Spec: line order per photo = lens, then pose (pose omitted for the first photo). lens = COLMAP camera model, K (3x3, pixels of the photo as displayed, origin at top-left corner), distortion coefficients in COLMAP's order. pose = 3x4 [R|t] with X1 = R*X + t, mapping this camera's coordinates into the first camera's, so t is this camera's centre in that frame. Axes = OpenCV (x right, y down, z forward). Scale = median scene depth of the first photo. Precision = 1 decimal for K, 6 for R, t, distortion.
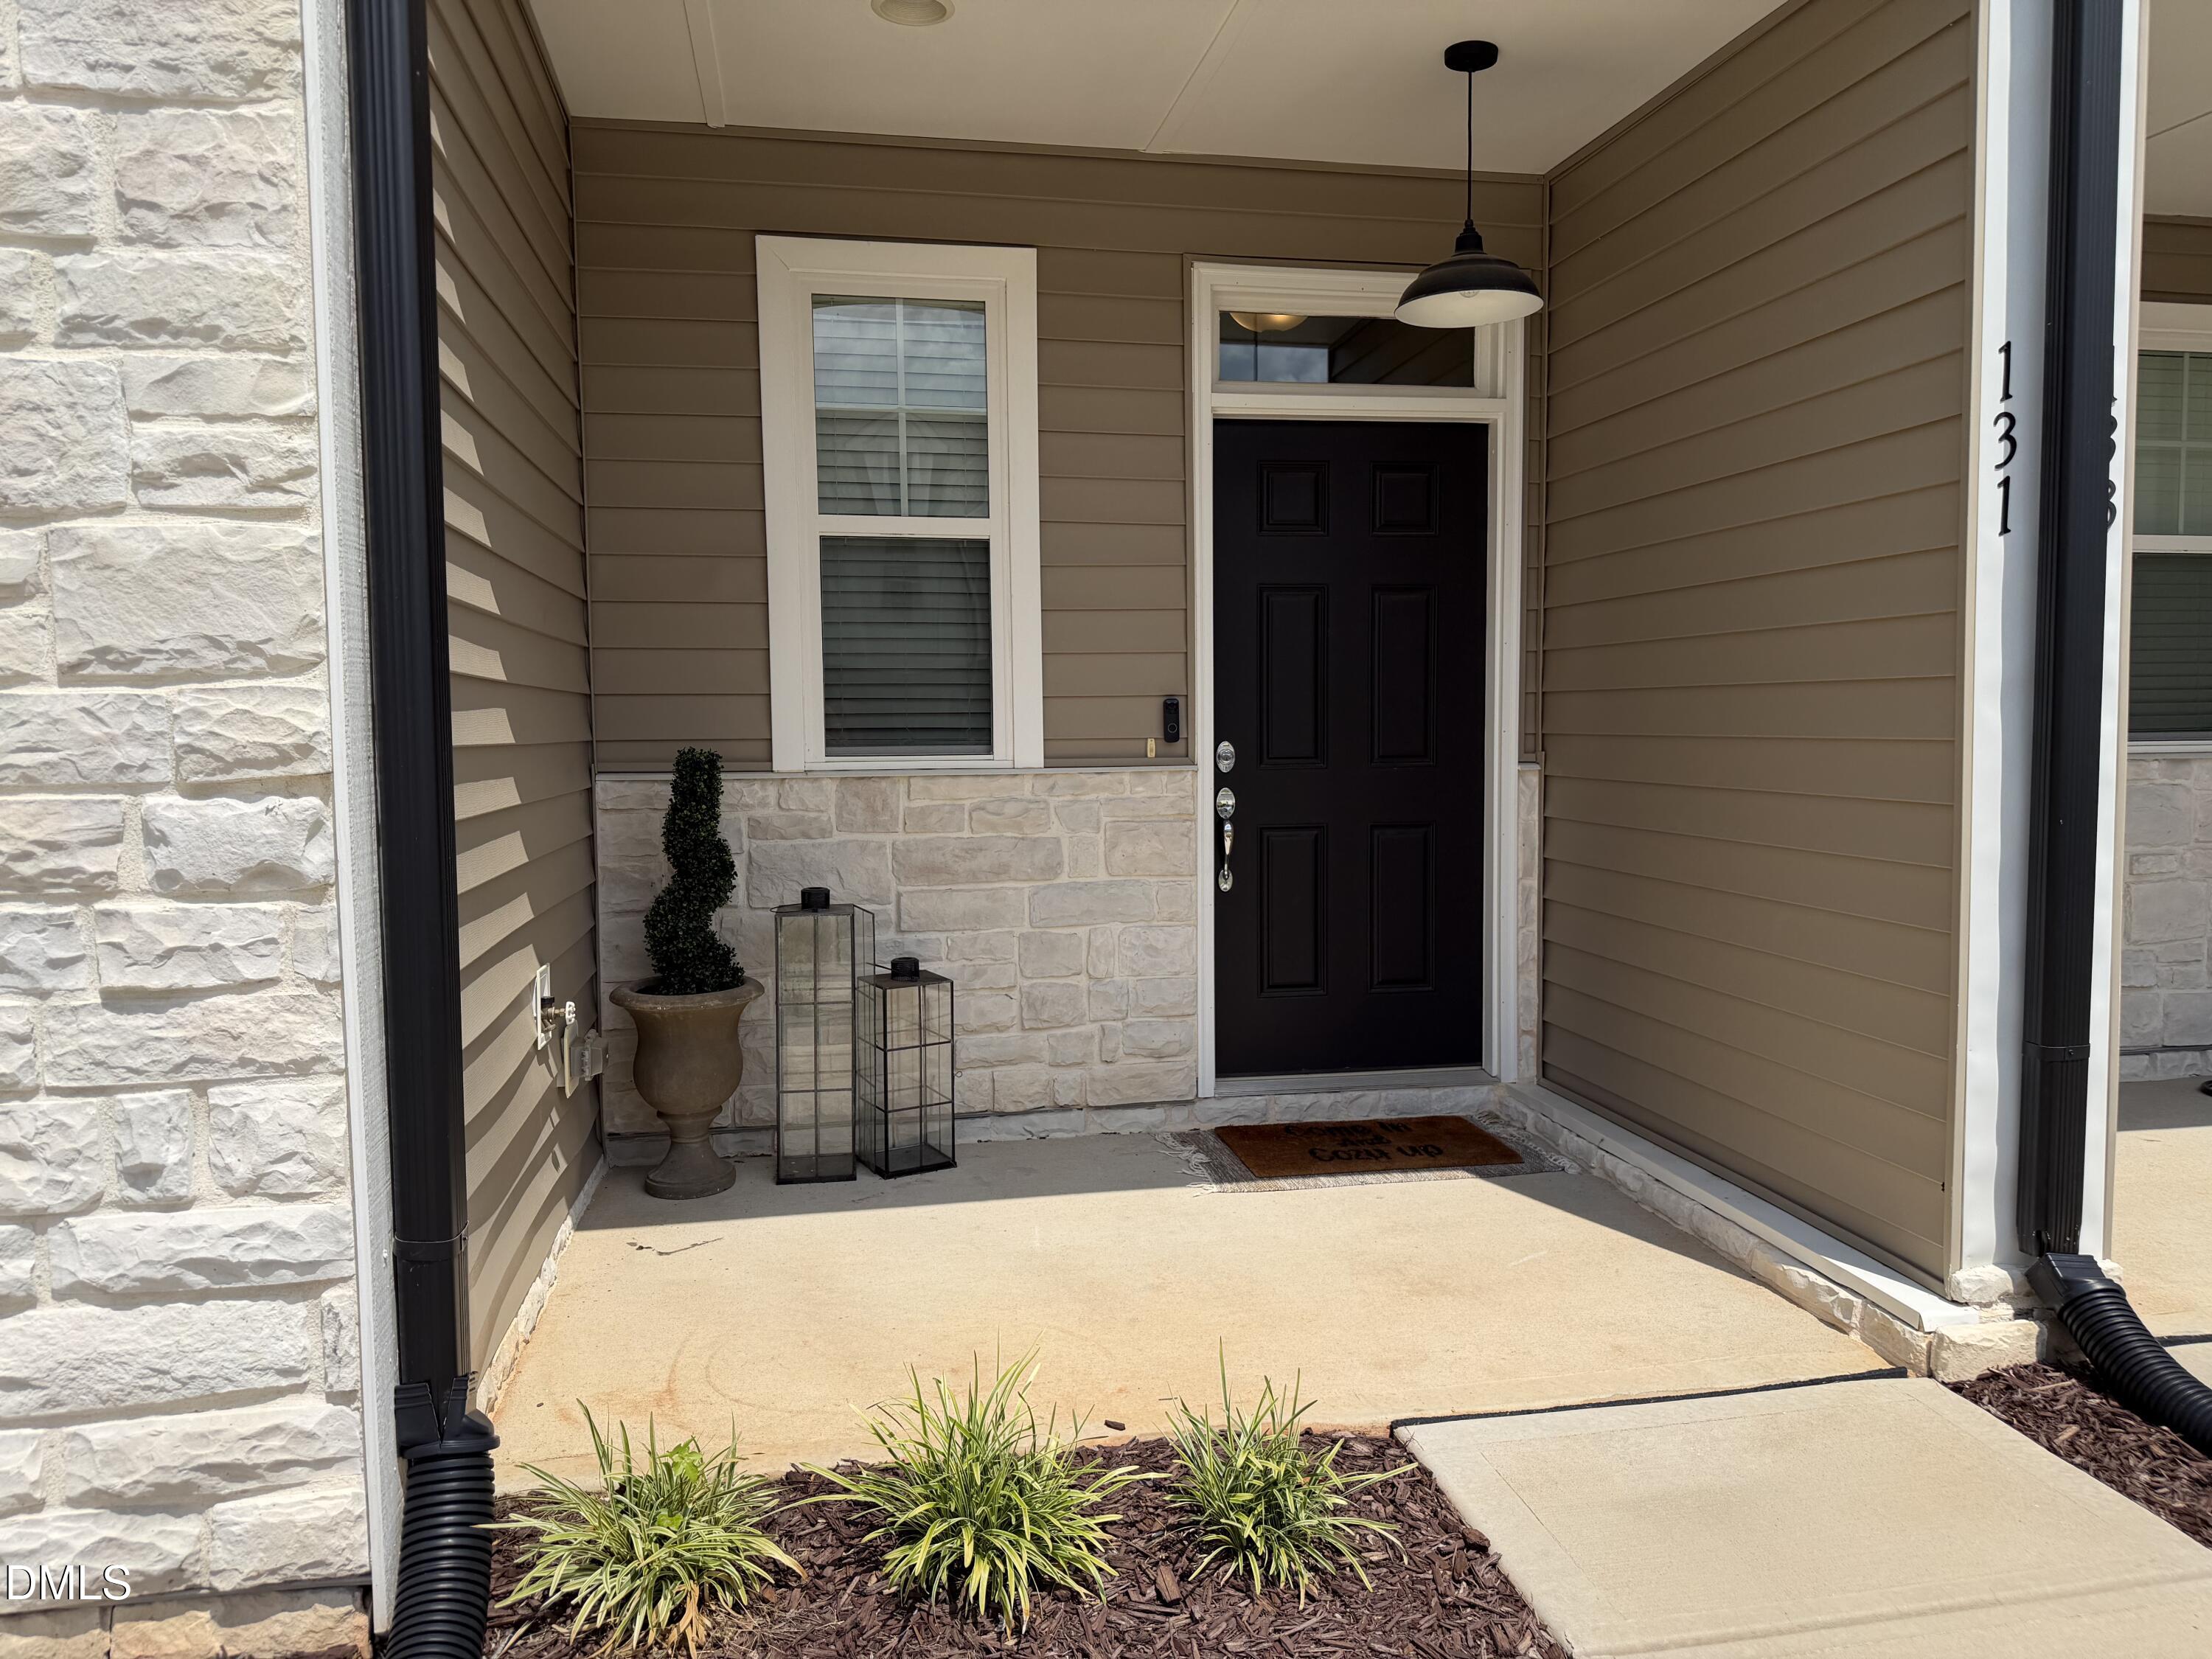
lens RADIAL K [[1549.9, 0, 1097.6], [0, 1549.9, 827.4], [0, 0, 1]] dist [0.117643, -0.172543]
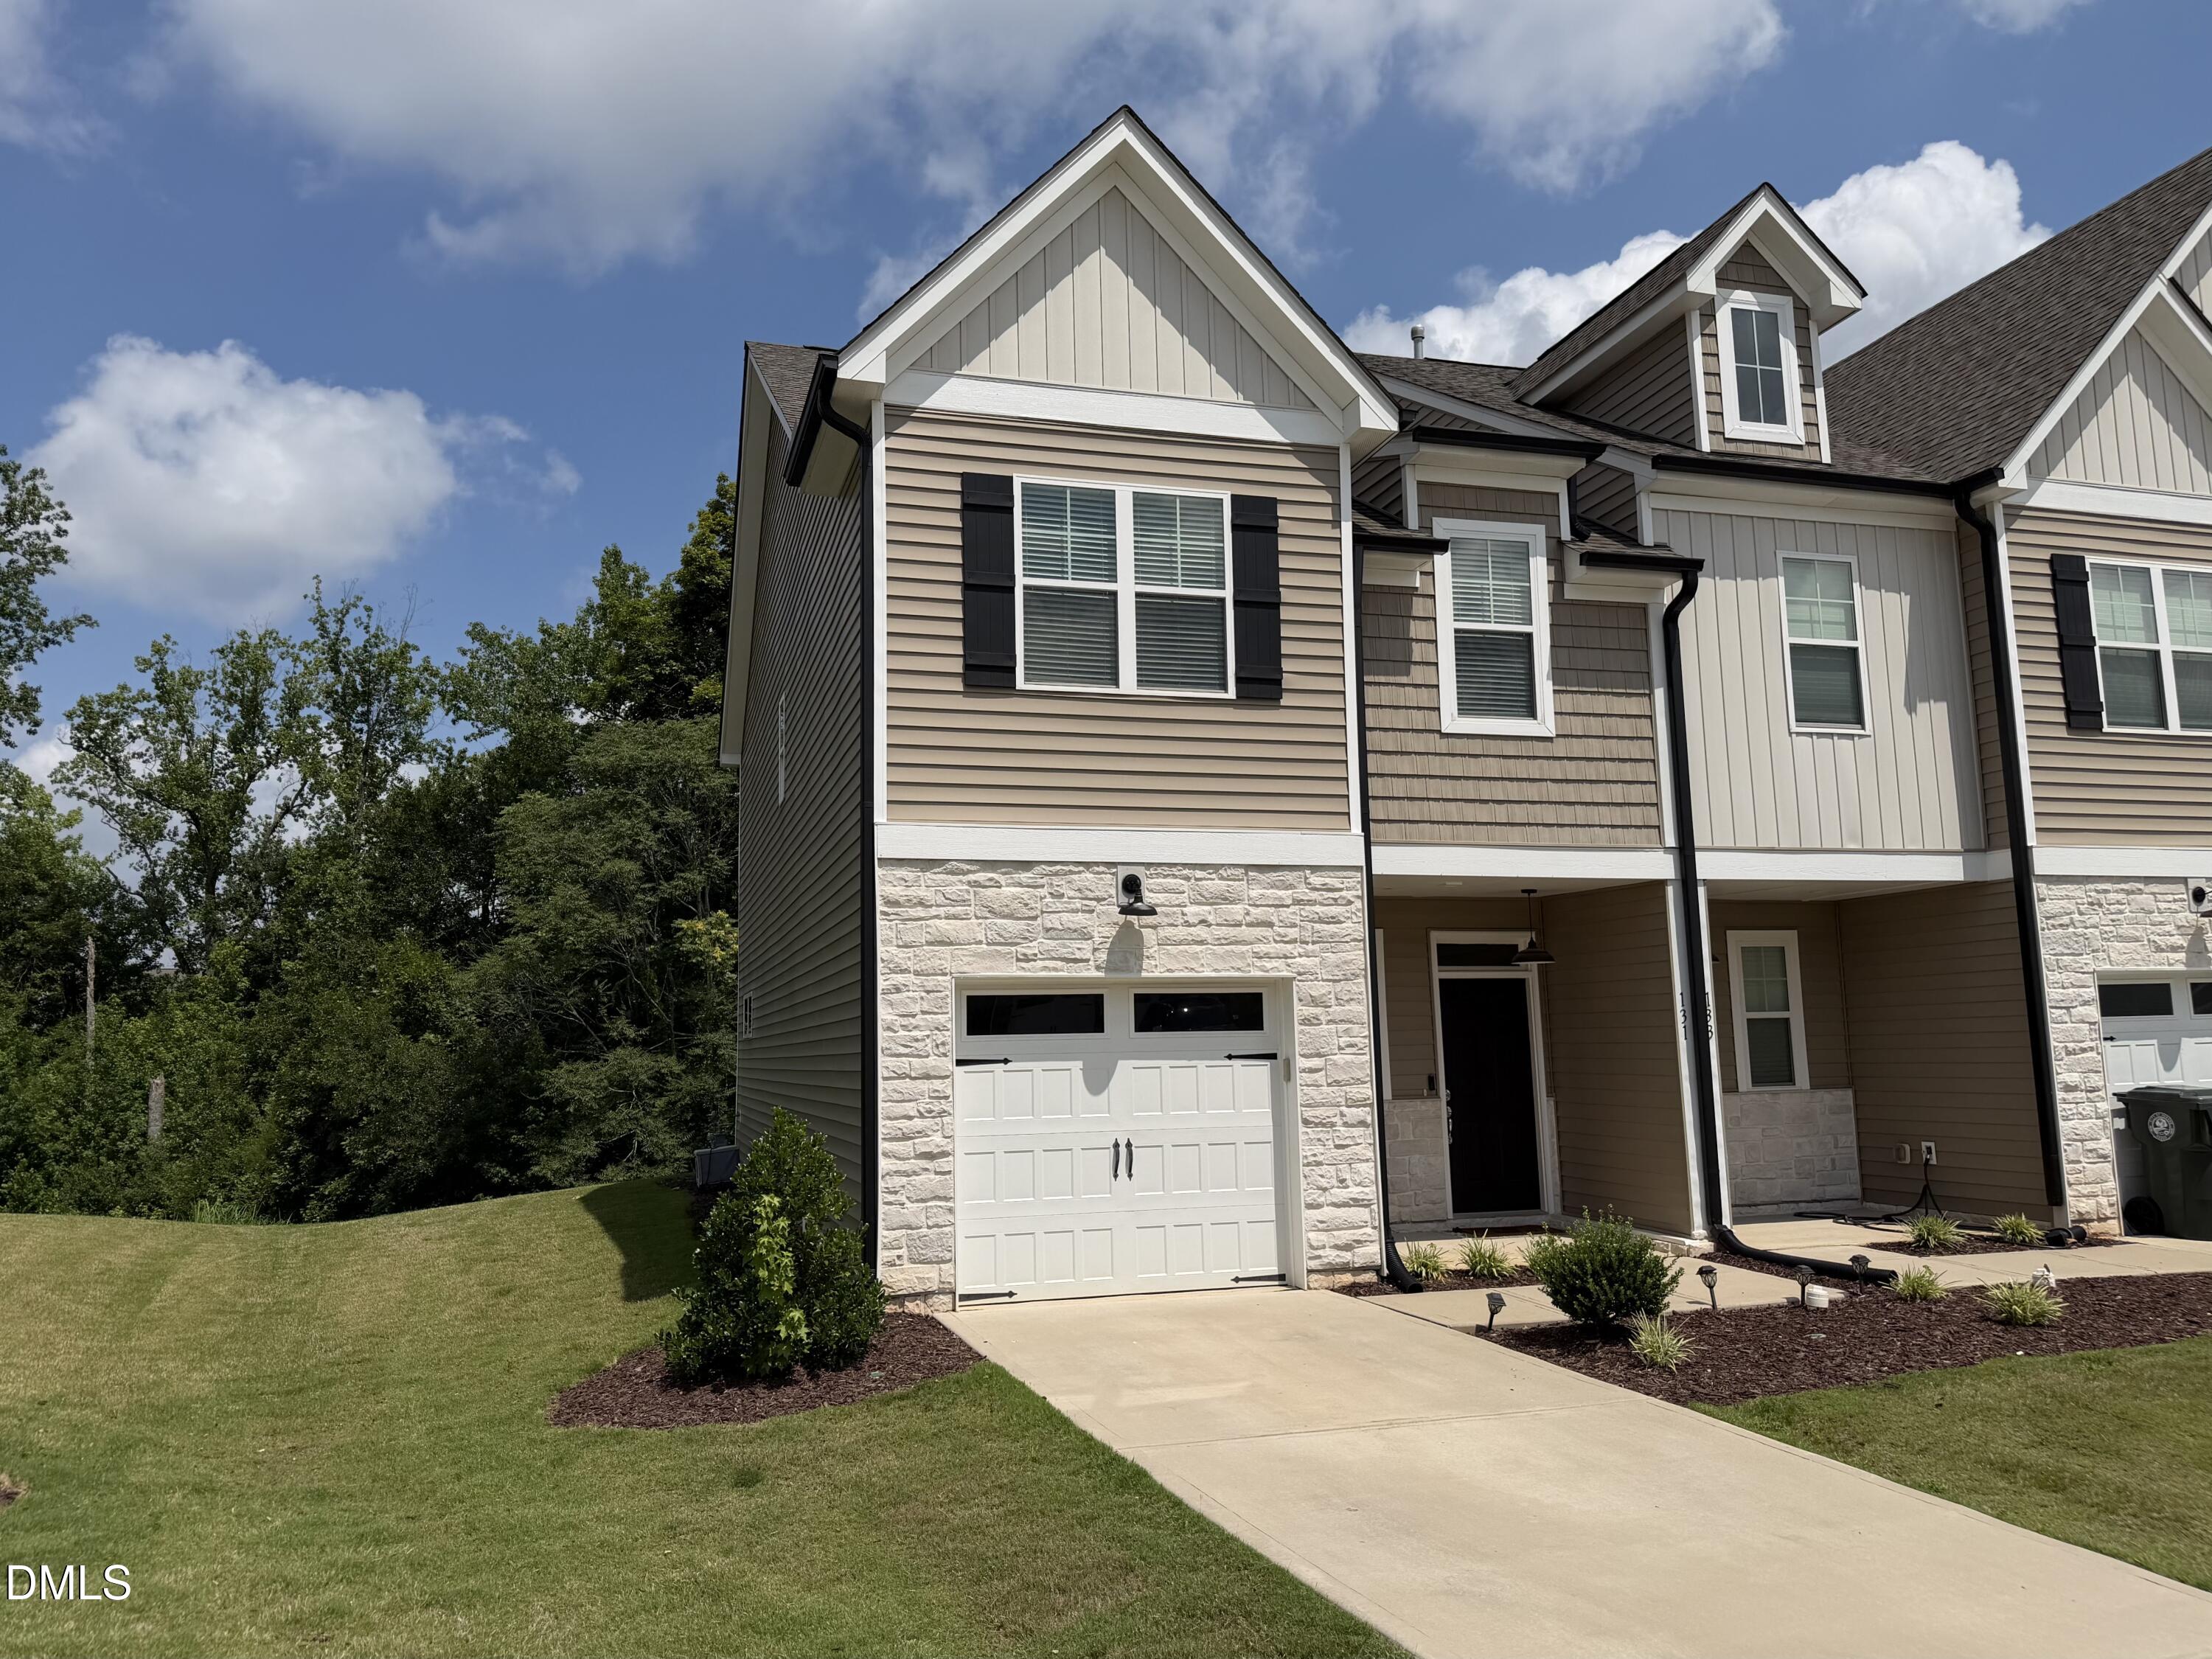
lens RADIAL K [[1549.9, 0, 1097.6], [0, 1549.9, 827.4], [0, 0, 1]] dist [0.117643, -0.172543]
pose [[0.995737, -0.000897, 0.092229, -0.932870], [0.020228, 0.977732, -0.208878, 0.067918], [-0.089988, 0.209854, 0.973583, -2.091141]]
